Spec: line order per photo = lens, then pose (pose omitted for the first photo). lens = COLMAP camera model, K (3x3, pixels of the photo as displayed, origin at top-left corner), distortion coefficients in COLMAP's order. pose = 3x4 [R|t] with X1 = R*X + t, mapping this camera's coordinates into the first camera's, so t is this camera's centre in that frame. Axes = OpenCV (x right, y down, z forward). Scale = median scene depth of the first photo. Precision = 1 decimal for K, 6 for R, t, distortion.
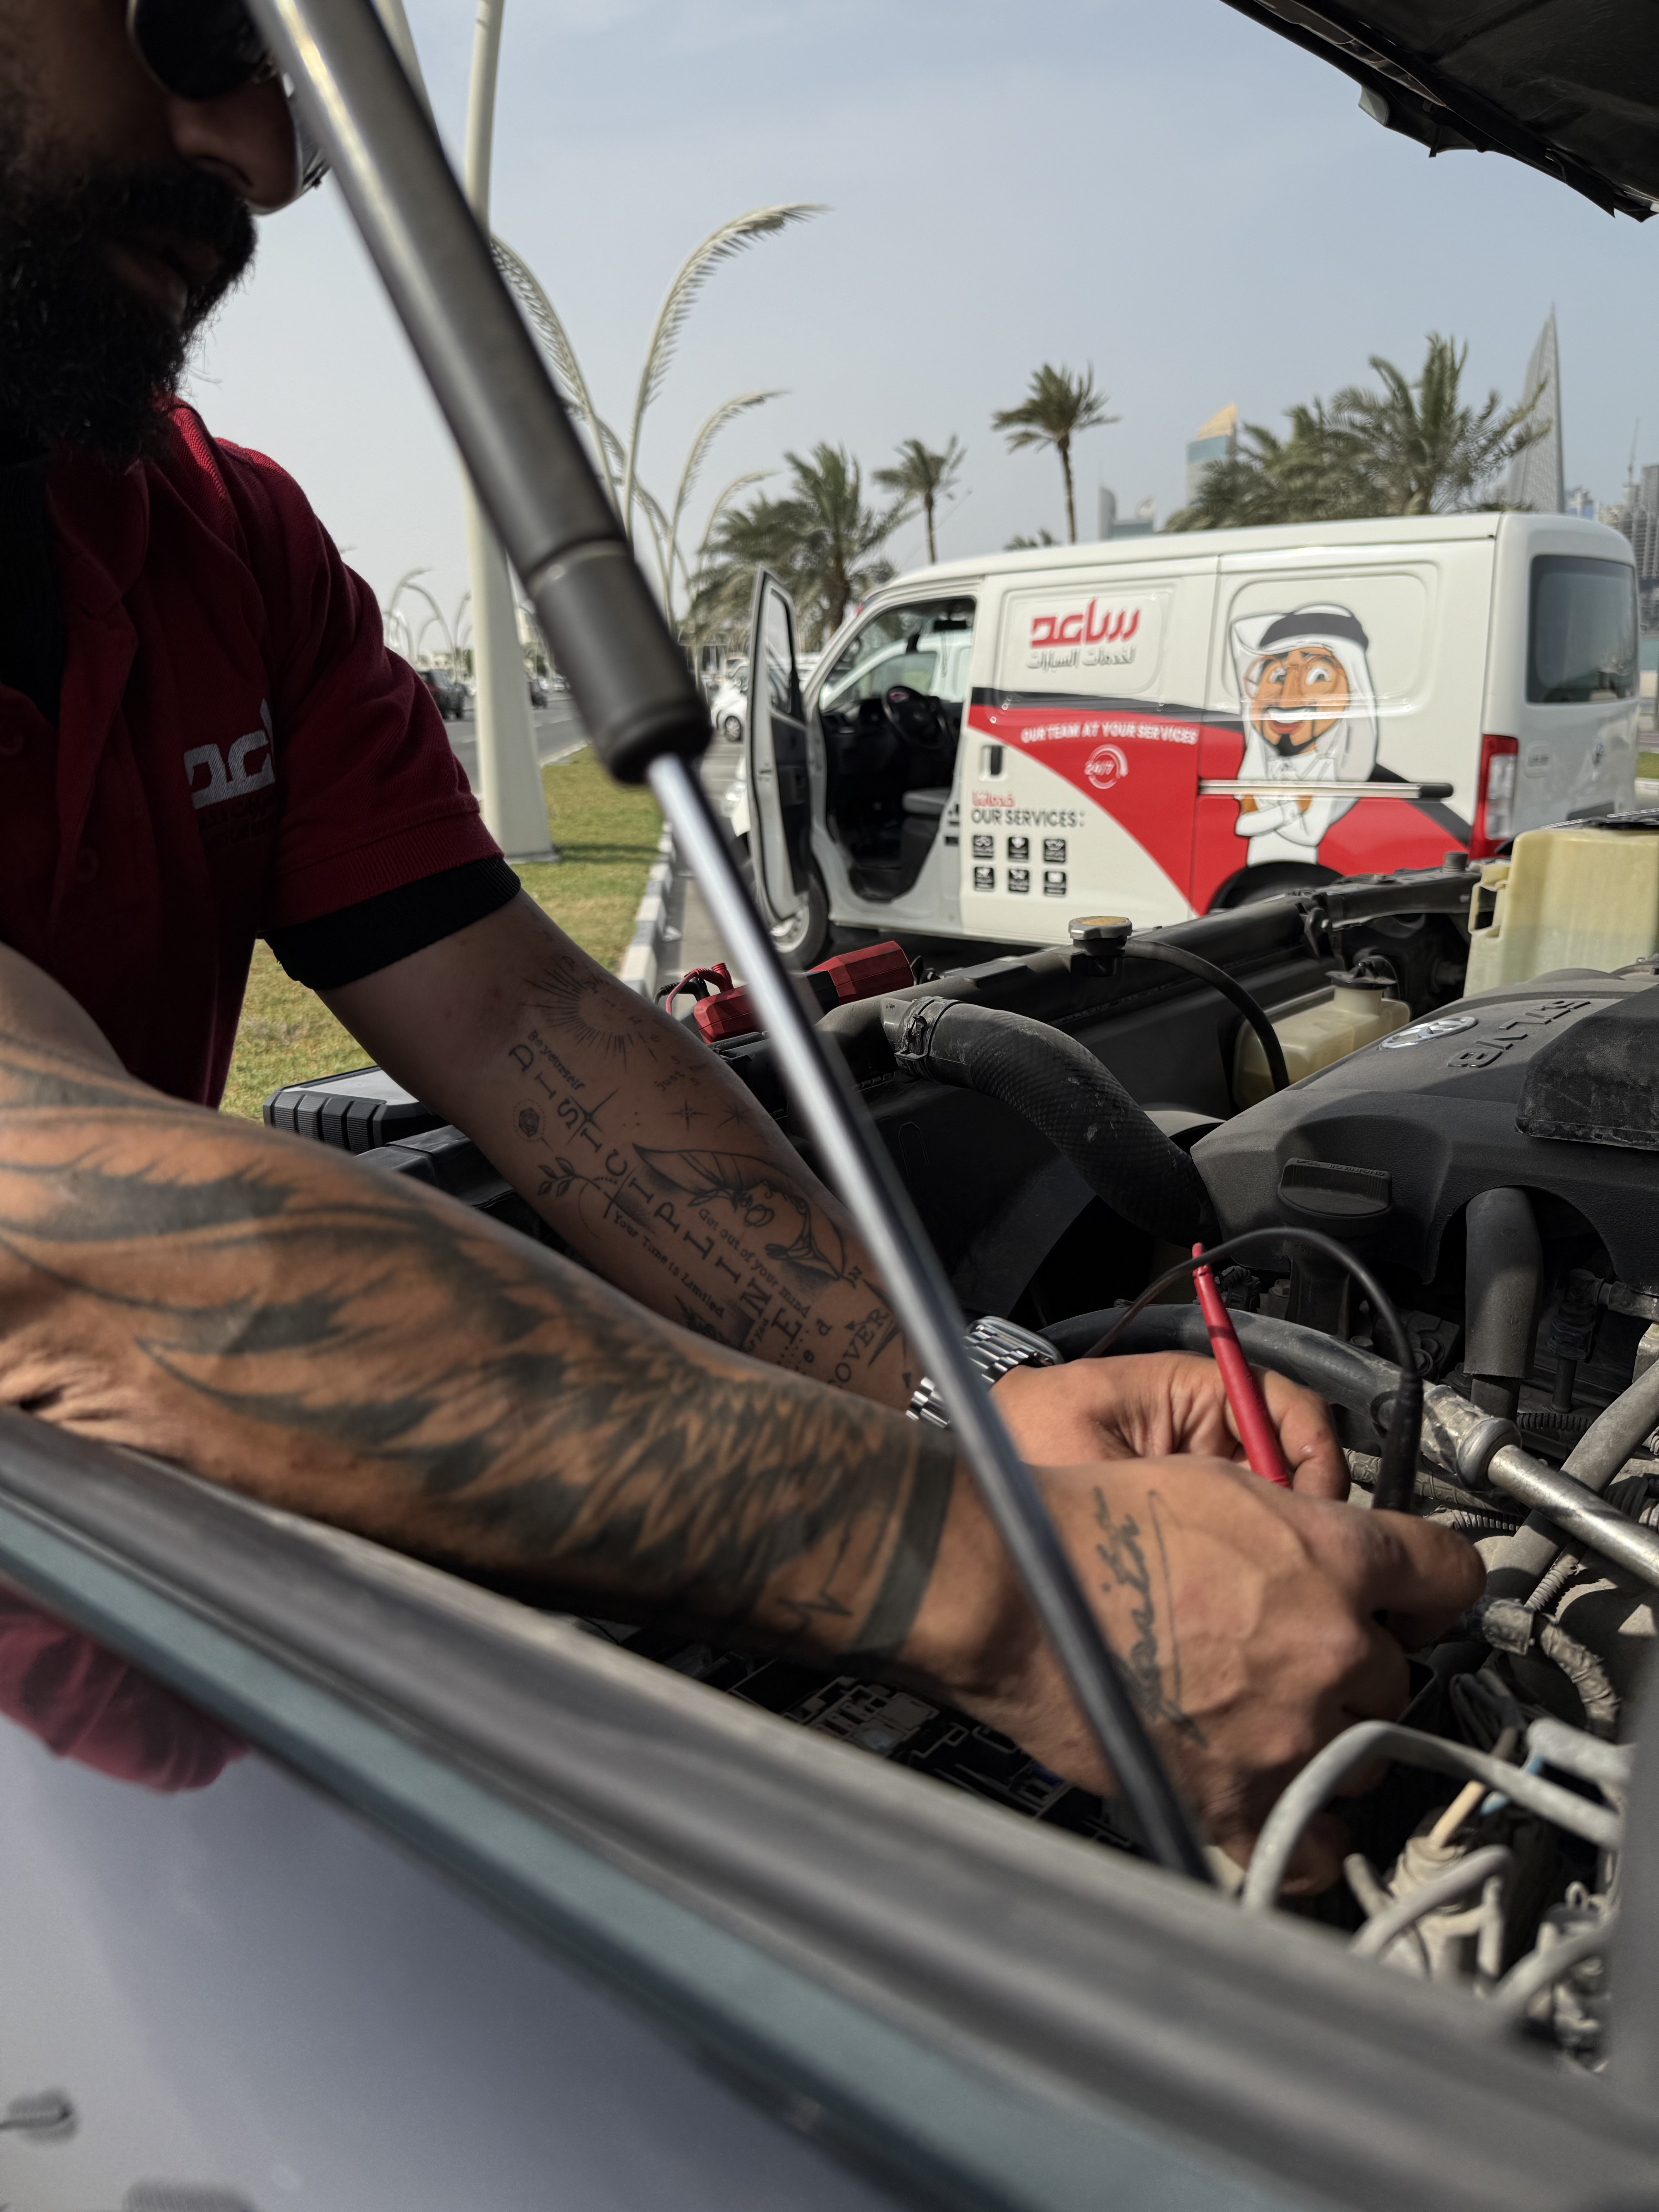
lens RADIAL K [[1531.4, 0, 829.5], [0, 1531.4, 1106.0], [0, 0, 1]] dist [-0.003549, -0.004879]
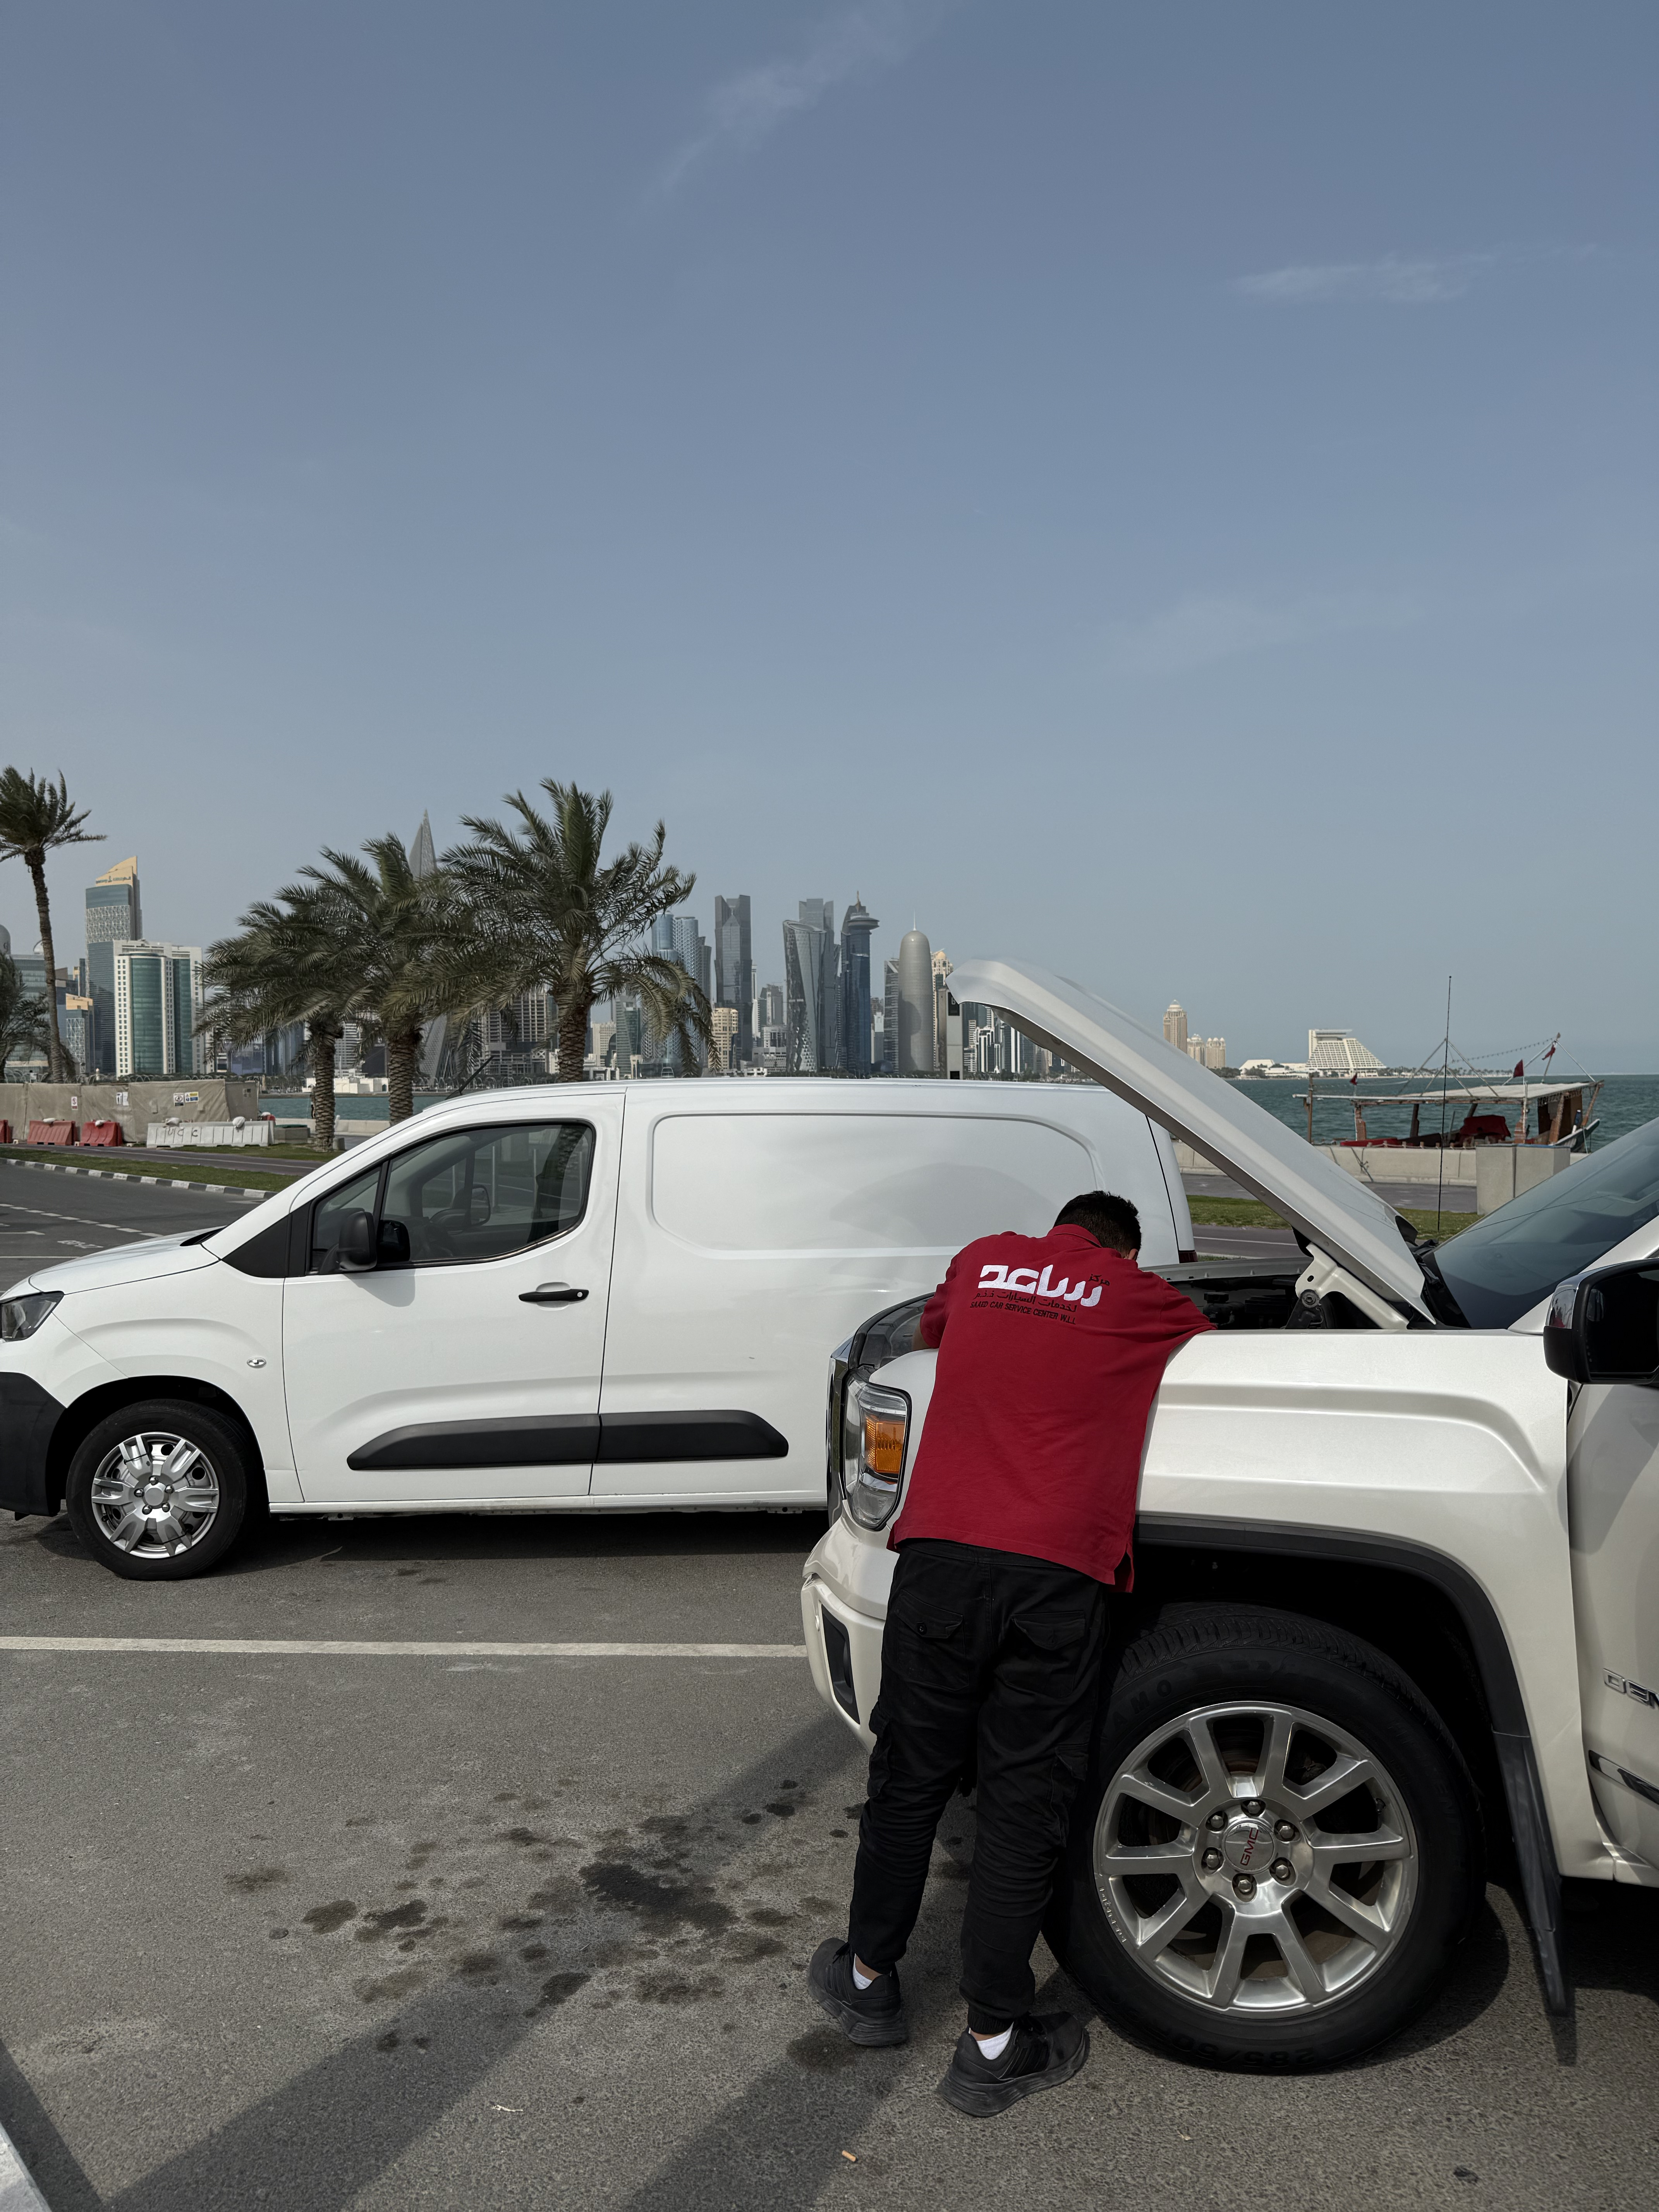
lens RADIAL K [[1531.4, 0, 829.5], [0, 1531.4, 1106.0], [0, 0, 1]] dist [-0.003549, -0.004879]
pose [[0.779207, 0.026280, 0.626216, -0.263000], [0.150009, 0.962263, -0.227041, -0.409581], [-0.608551, 0.270850, 0.745859, 1.317596]]
